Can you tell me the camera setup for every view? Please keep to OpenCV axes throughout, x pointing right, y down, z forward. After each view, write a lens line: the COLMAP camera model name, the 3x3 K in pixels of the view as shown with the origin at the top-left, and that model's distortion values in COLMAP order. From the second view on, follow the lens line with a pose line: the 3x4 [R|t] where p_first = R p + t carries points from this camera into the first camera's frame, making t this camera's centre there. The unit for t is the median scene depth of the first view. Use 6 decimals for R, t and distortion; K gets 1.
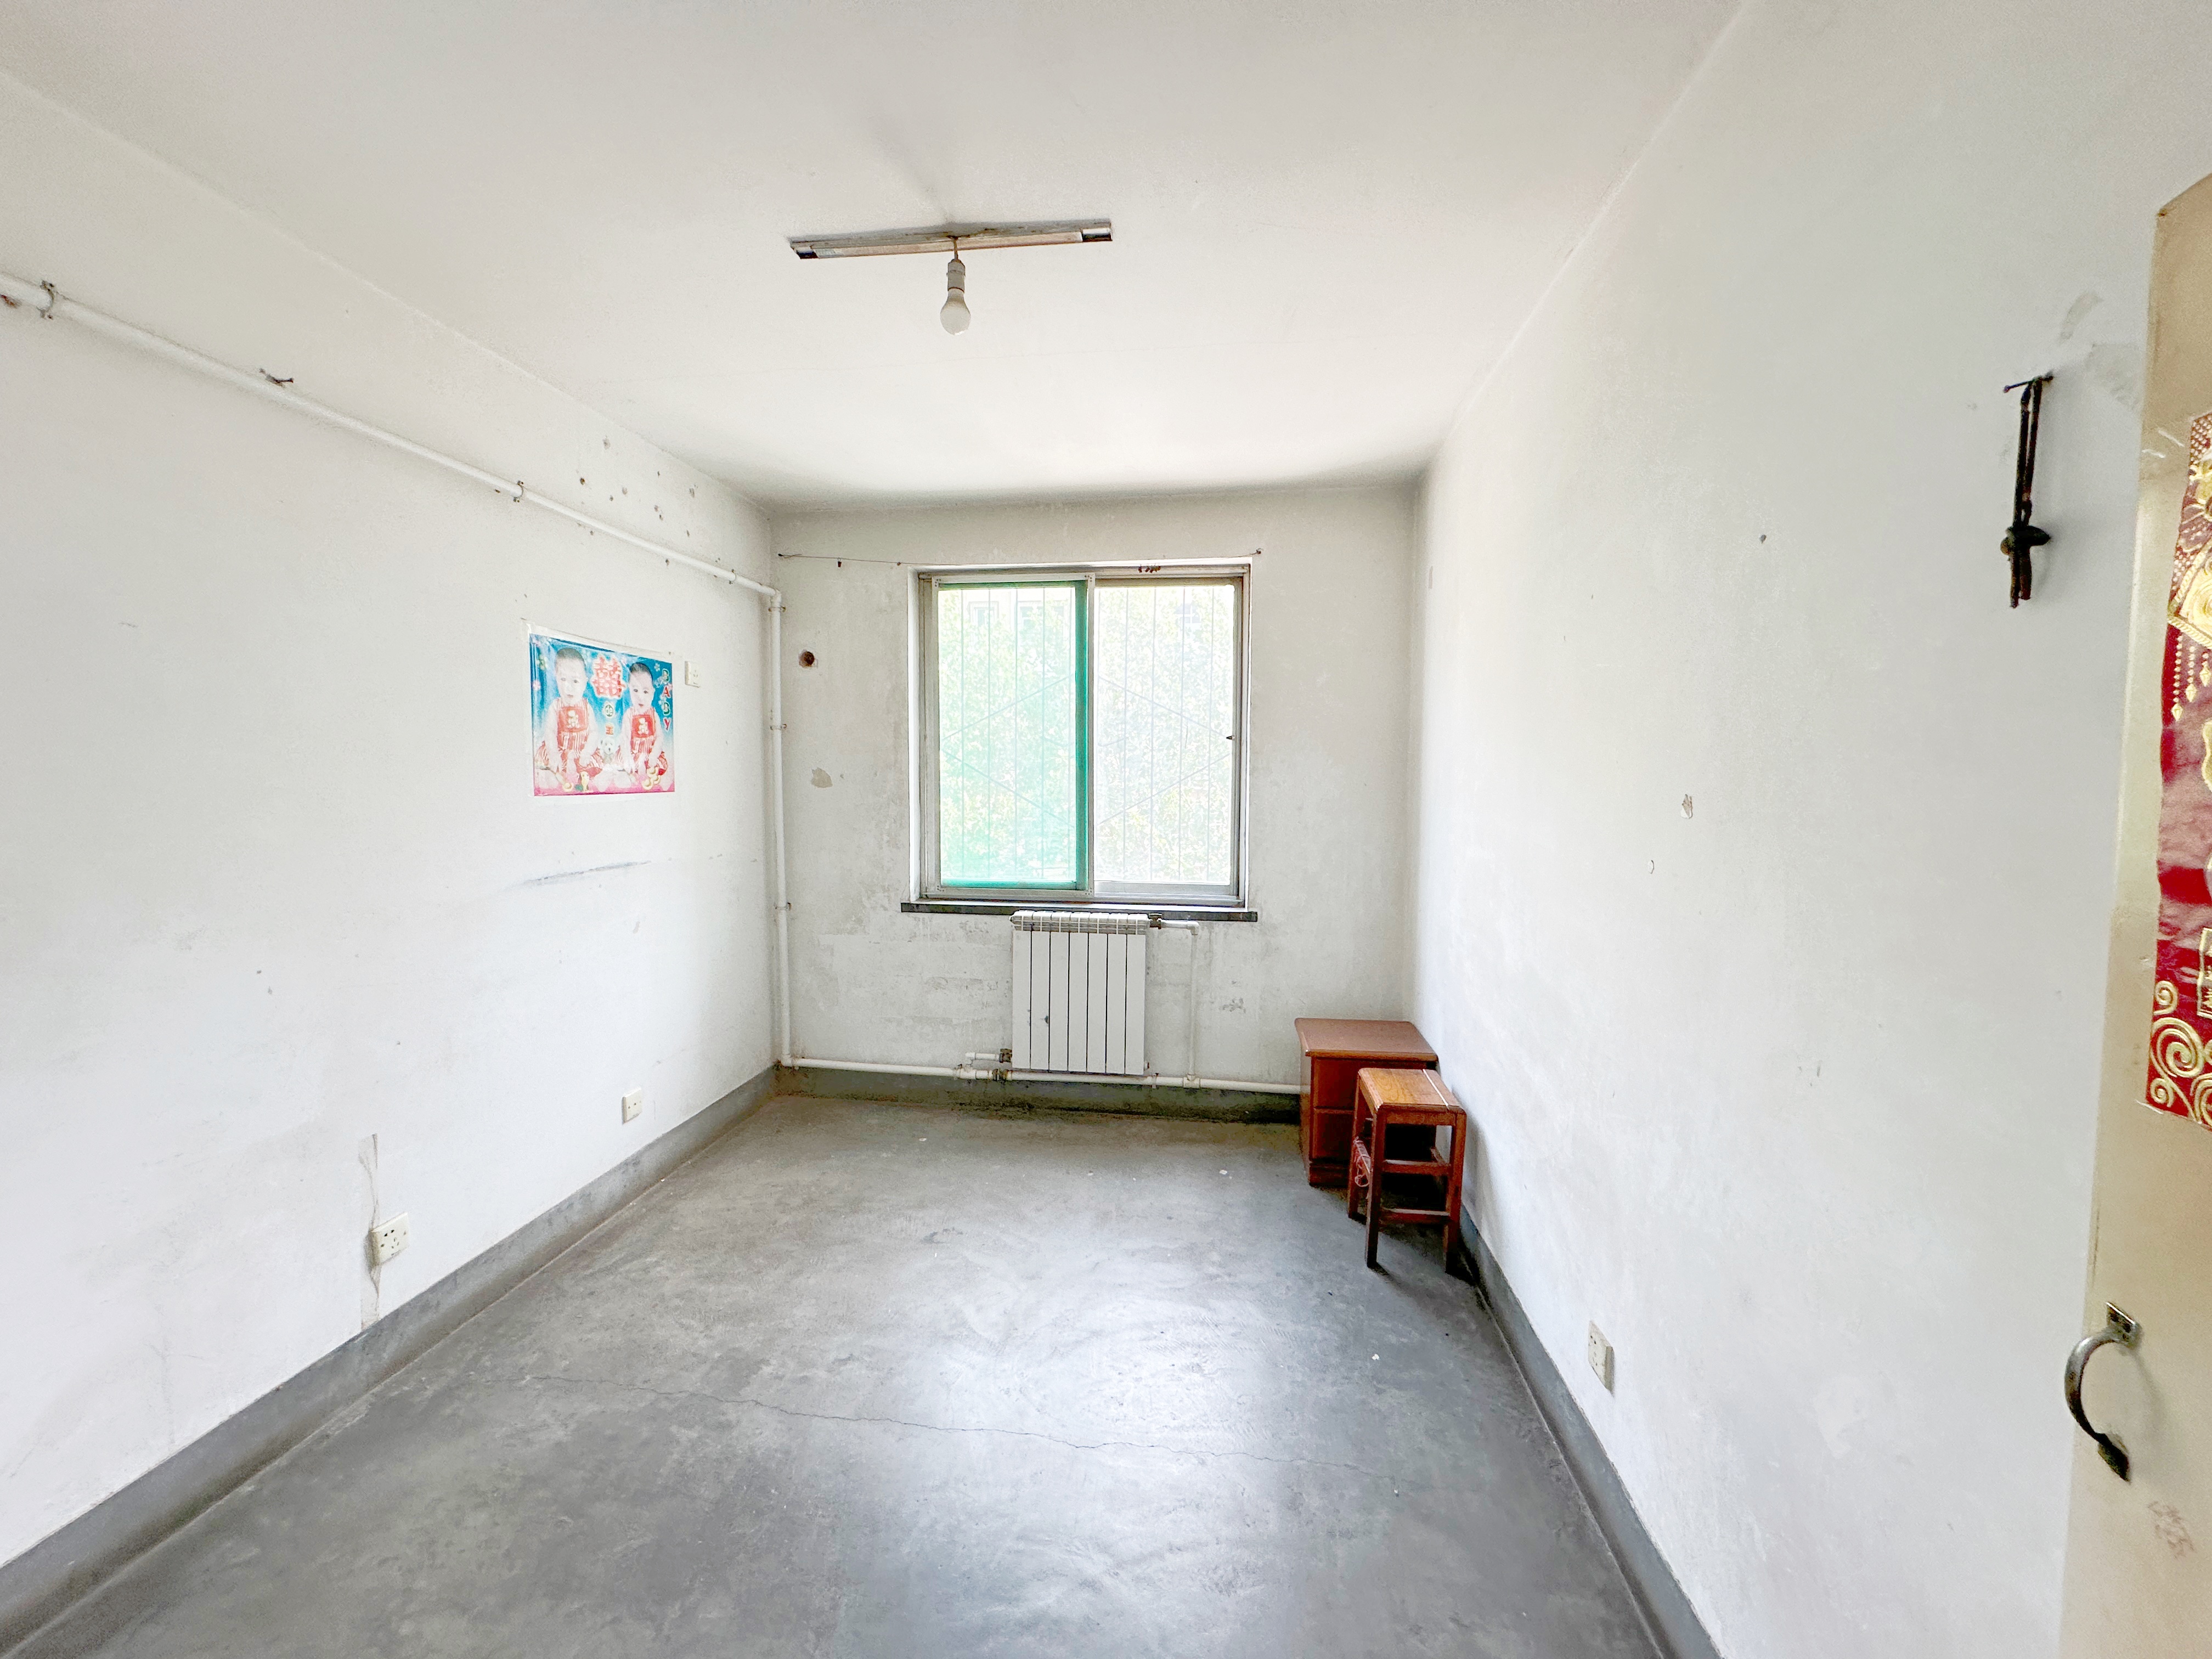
lens RADIAL K [[885.9, 0, 1106.0], [0, 885.9, 829.5], [0, 0, 1]] dist [0.001425, 0.000512]
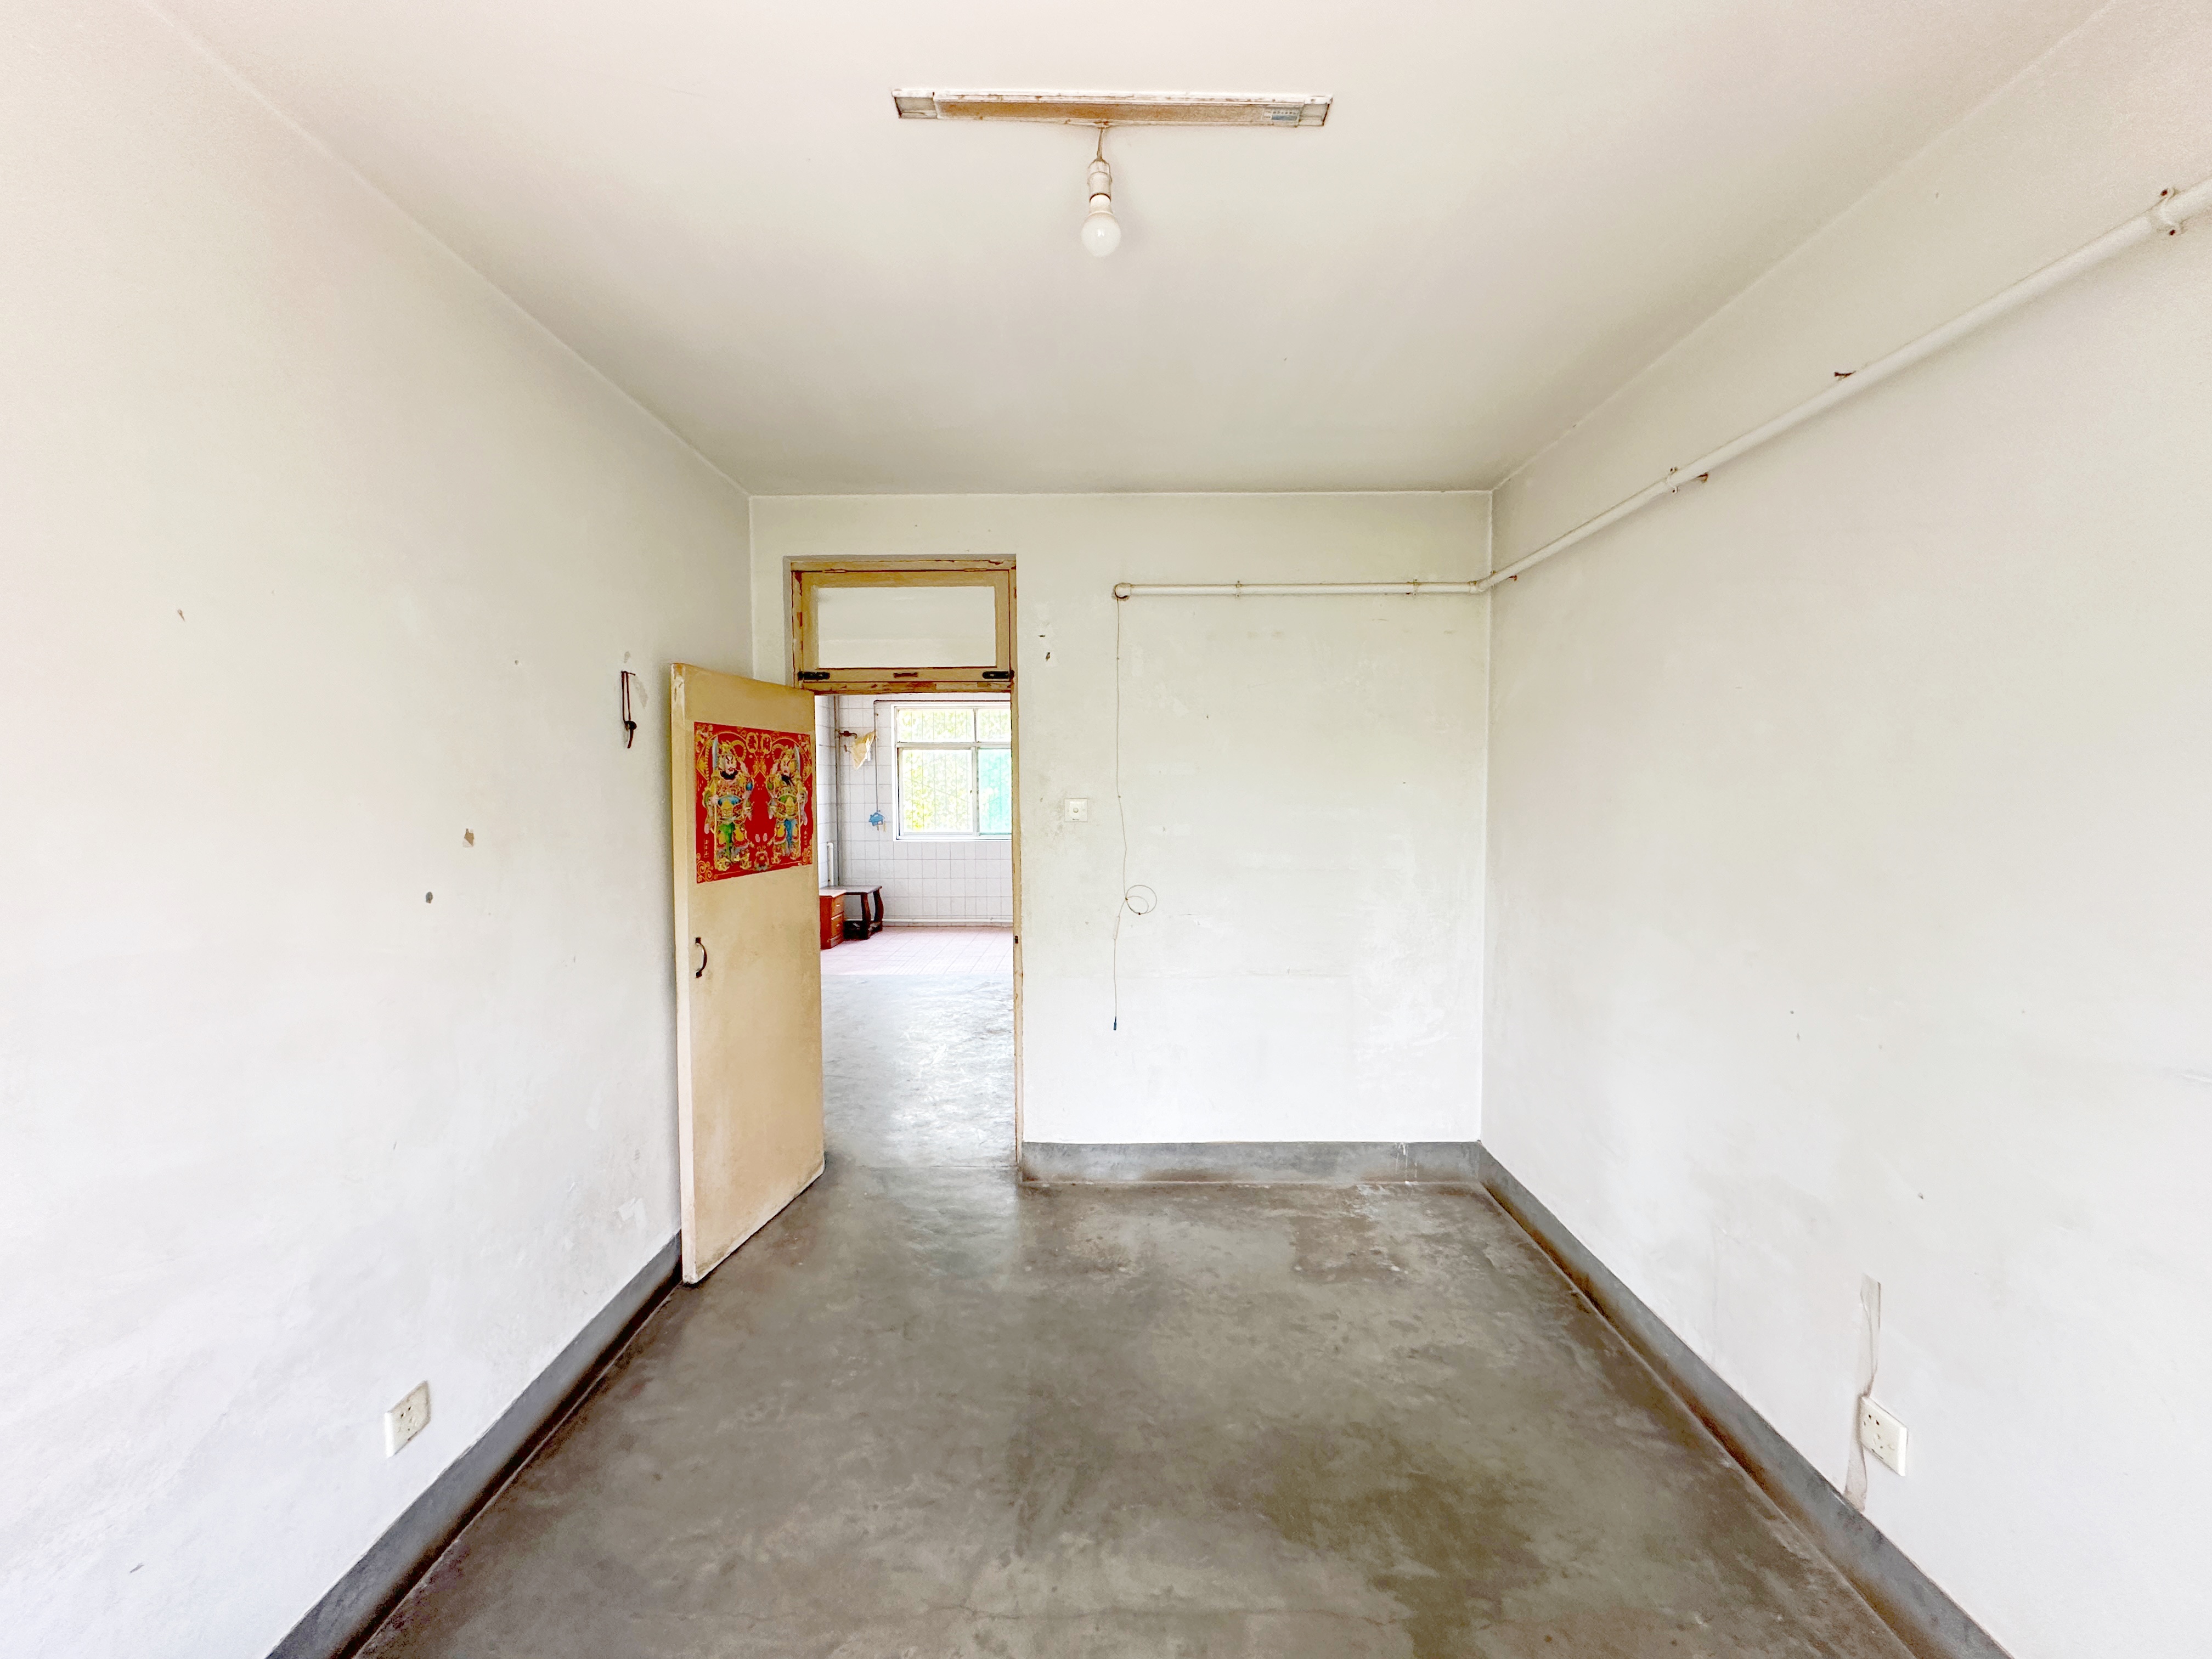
lens RADIAL K [[885.9, 0, 1106.0], [0, 885.9, 829.5], [0, 0, 1]] dist [0.001425, 0.000512]
pose [[-0.992528, 0.008063, -0.121752, -0.082869], [-0.006731, 0.992677, 0.120608, -0.167318], [0.121833, 0.120527, -0.985206, 1.989646]]
